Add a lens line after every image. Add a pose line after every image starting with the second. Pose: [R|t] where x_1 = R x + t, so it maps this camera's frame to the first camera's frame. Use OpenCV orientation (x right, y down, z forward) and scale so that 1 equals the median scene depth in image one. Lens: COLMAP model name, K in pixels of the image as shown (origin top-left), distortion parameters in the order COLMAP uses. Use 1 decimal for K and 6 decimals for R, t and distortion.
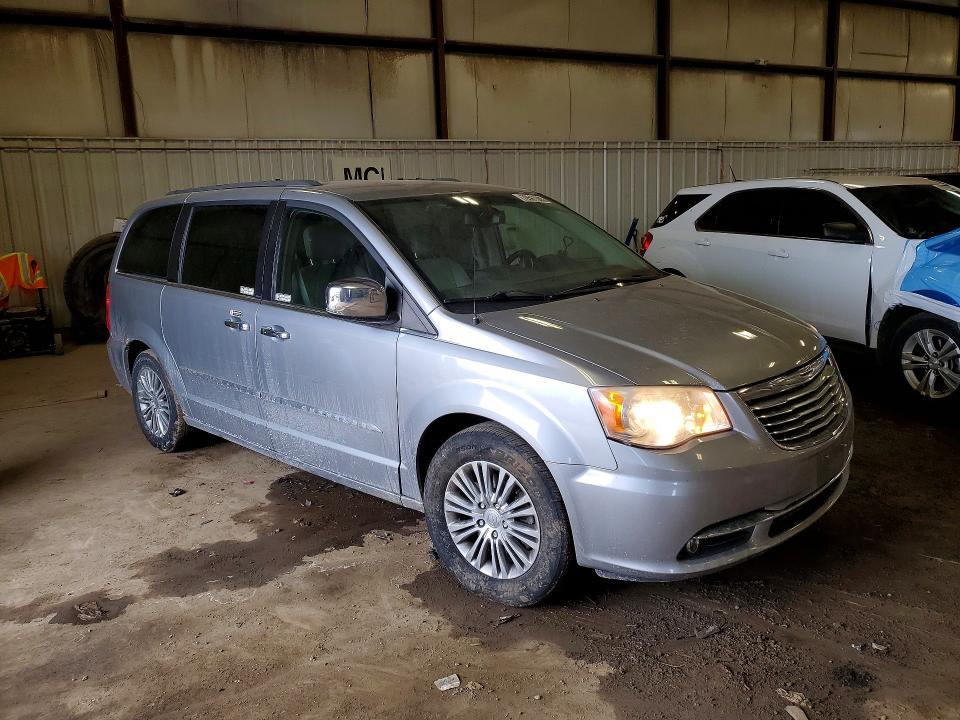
lens RADIAL K [[724.5, 0, 476.1], [0, 724.5, 316.4], [0, 0, 1]] dist [0.001893, 0.048023]
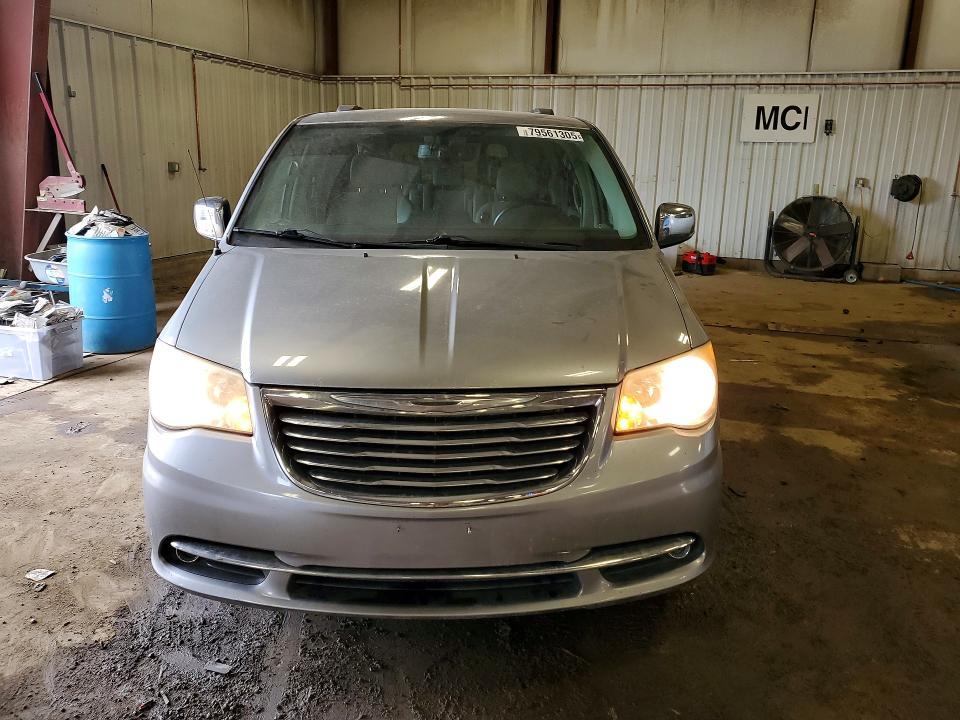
lens RADIAL K [[724.5, 0, 476.1], [0, 724.5, 316.4], [0, 0, 1]] dist [0.001893, 0.048023]
pose [[0.723270, 0.210605, -0.657667, 0.239632], [-0.155685, 0.977571, 0.141834, -0.031401], [0.672787, -0.000195, 0.739836, 0.134275]]
